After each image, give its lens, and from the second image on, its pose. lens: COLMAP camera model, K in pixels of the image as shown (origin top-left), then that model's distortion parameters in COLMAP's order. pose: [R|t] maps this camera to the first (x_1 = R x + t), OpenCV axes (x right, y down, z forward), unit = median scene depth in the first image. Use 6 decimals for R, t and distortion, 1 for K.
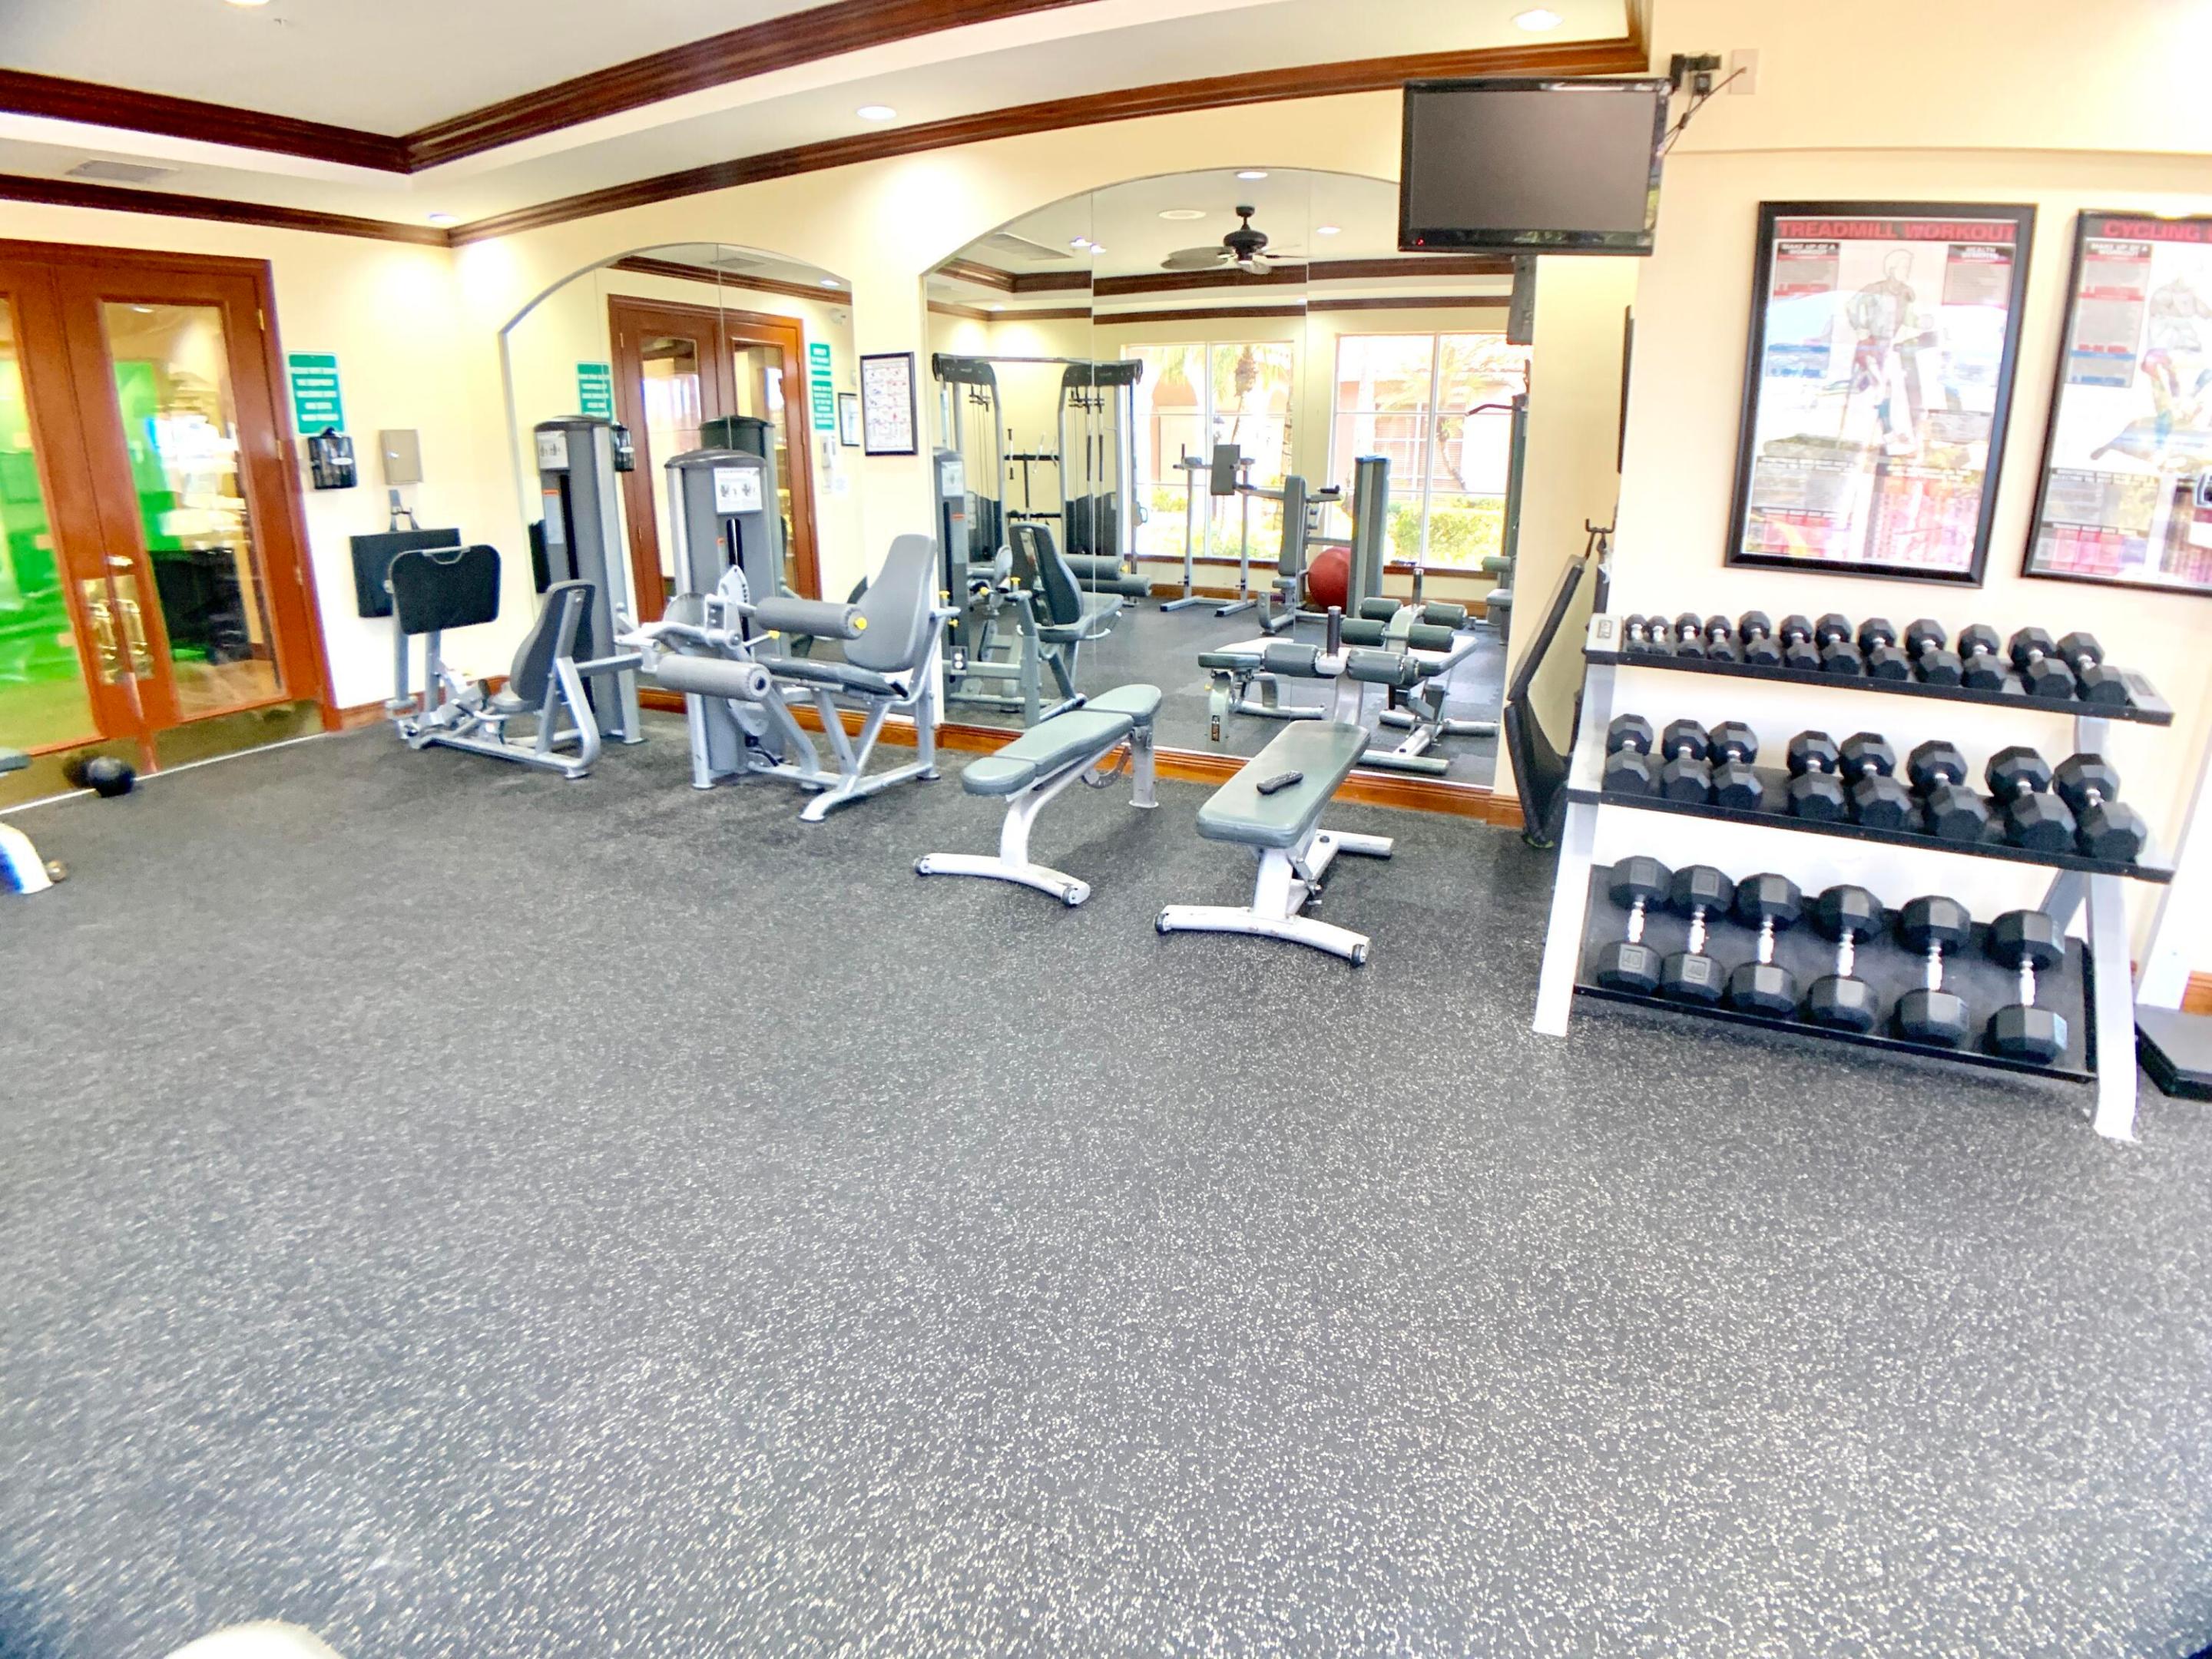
lens RADIAL K [[1163.7, 0, 1108.7], [0, 1163.7, 830.7], [0, 0, 1]] dist [-0.080437, -0.001347]
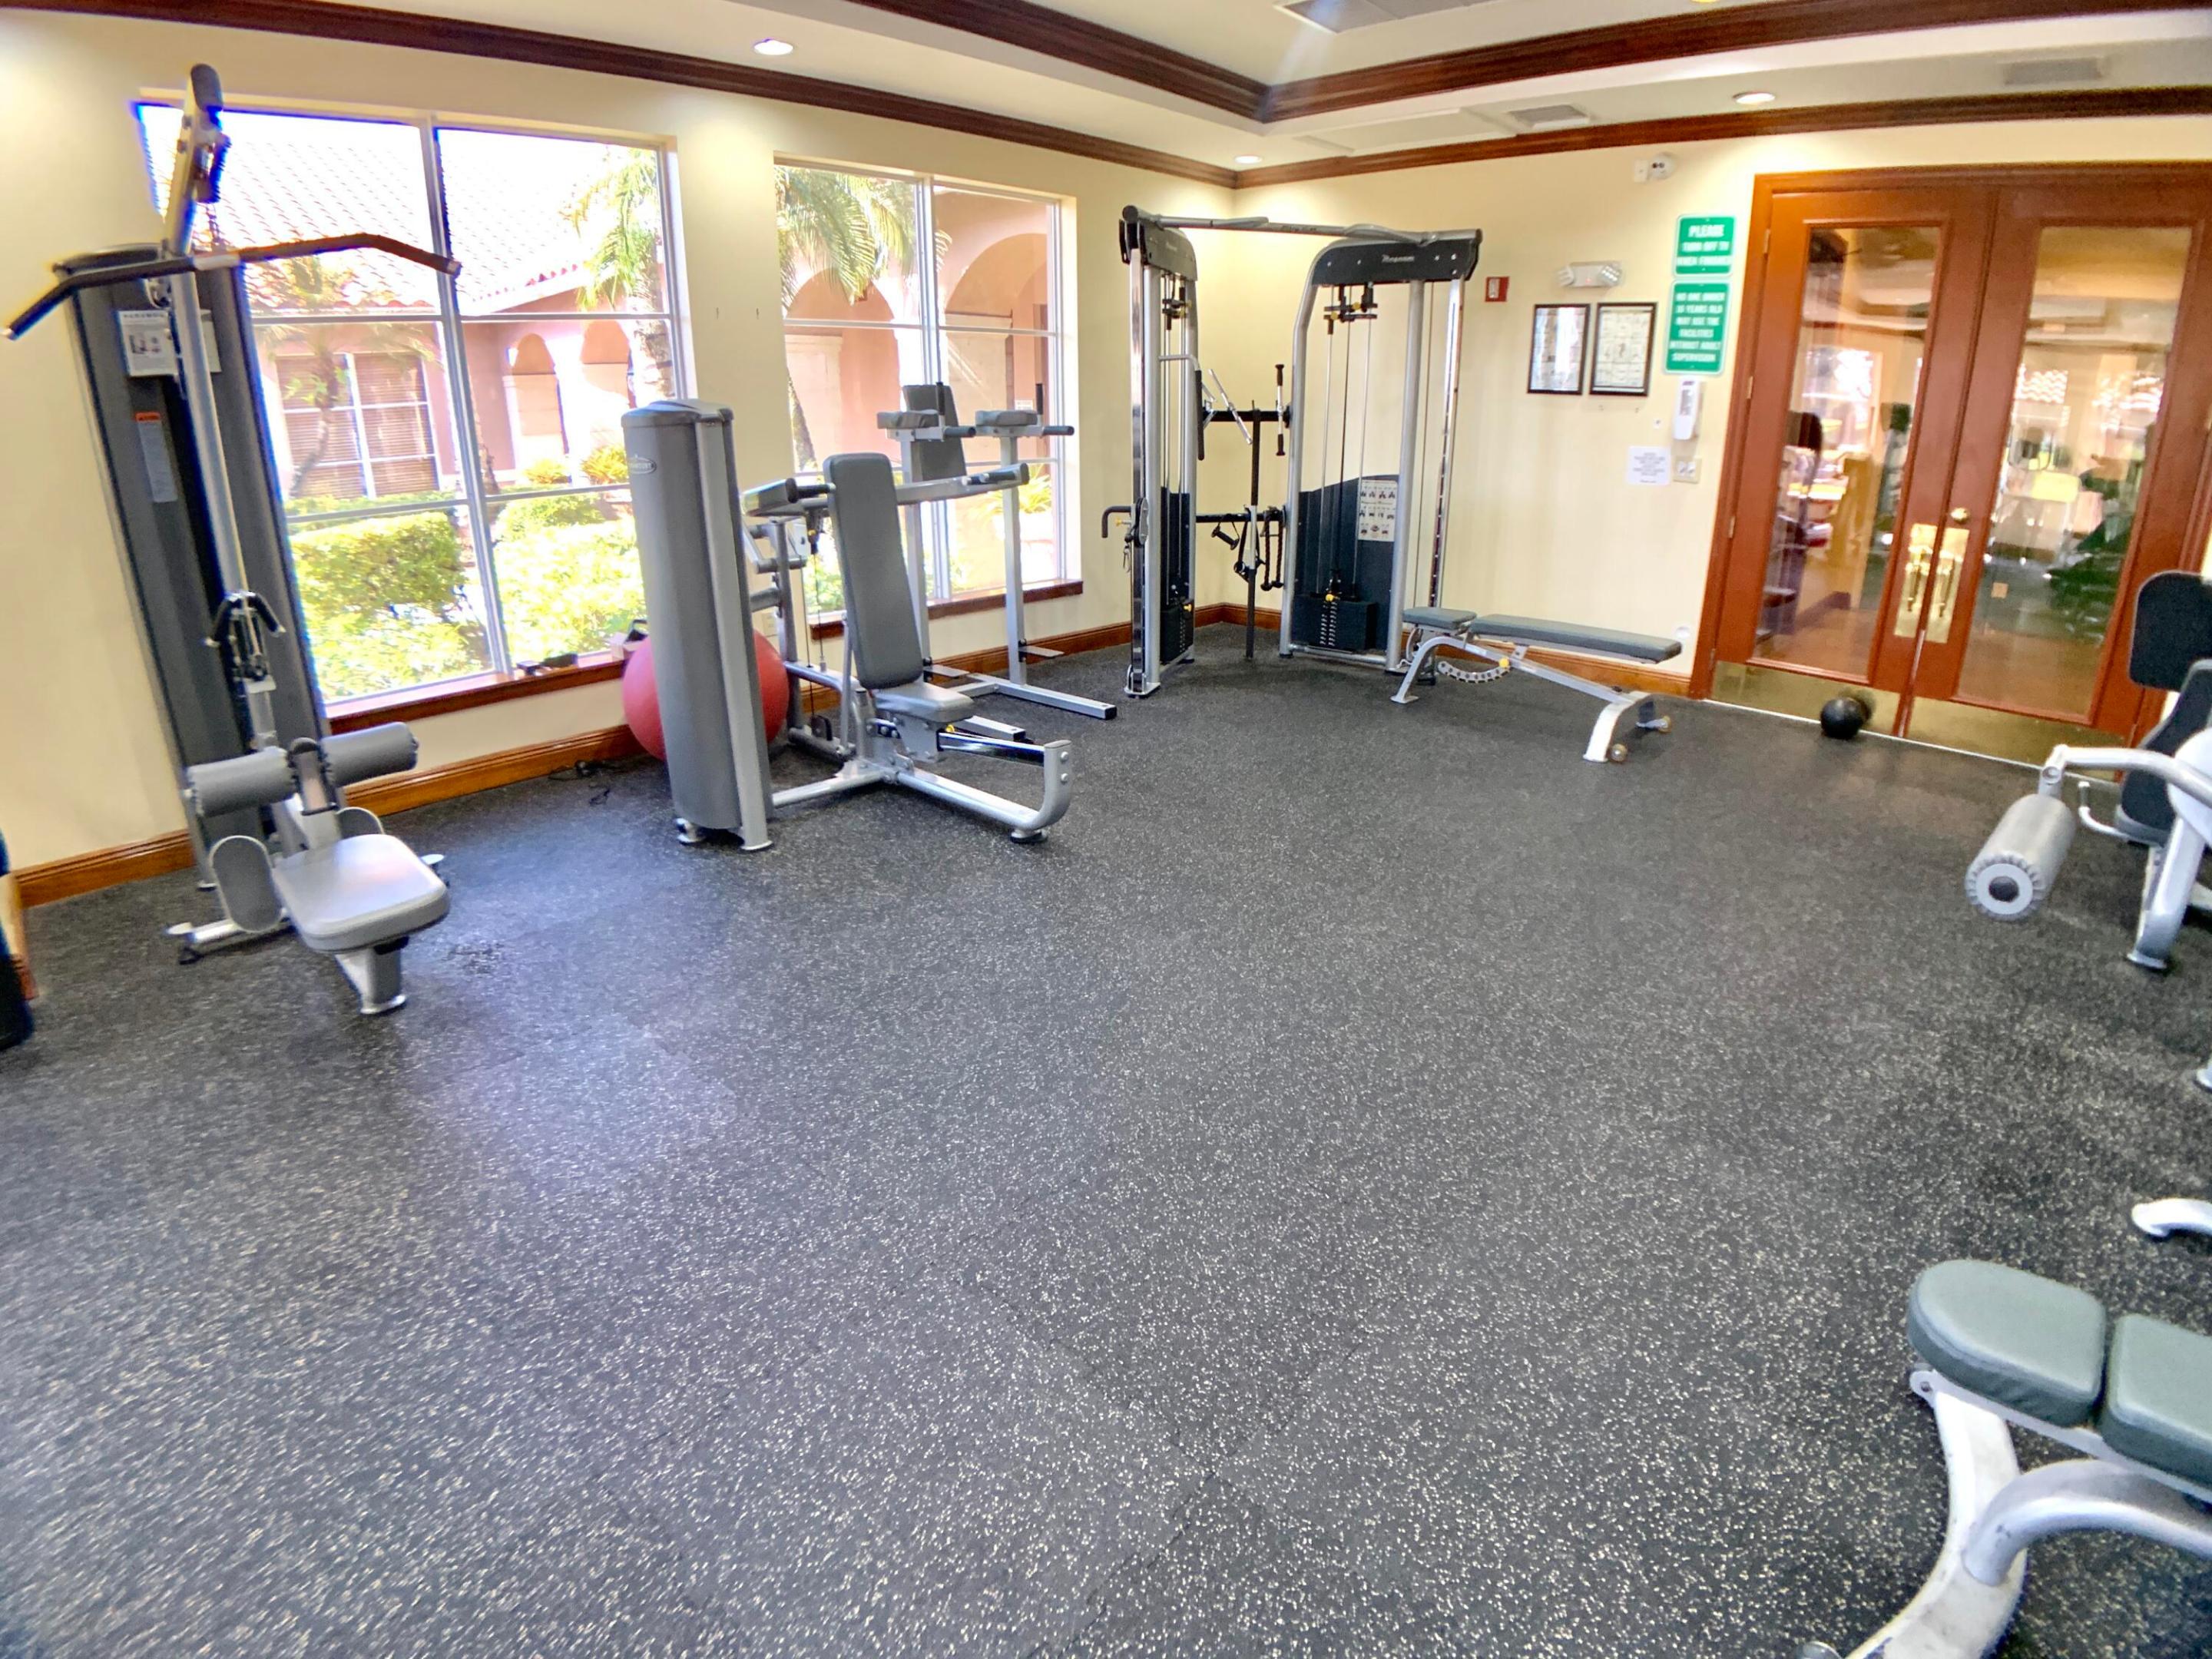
lens RADIAL K [[1163.7, 0, 1112.4], [0, 1163.7, 816.4], [0, 0, 1]] dist [-0.080437, -0.001347]
pose [[-0.318810, 0.332914, -0.887428, 0.302195], [-0.295178, 0.854849, 0.426735, -0.315169], [0.900683, 0.397997, -0.174266, 0.943574]]
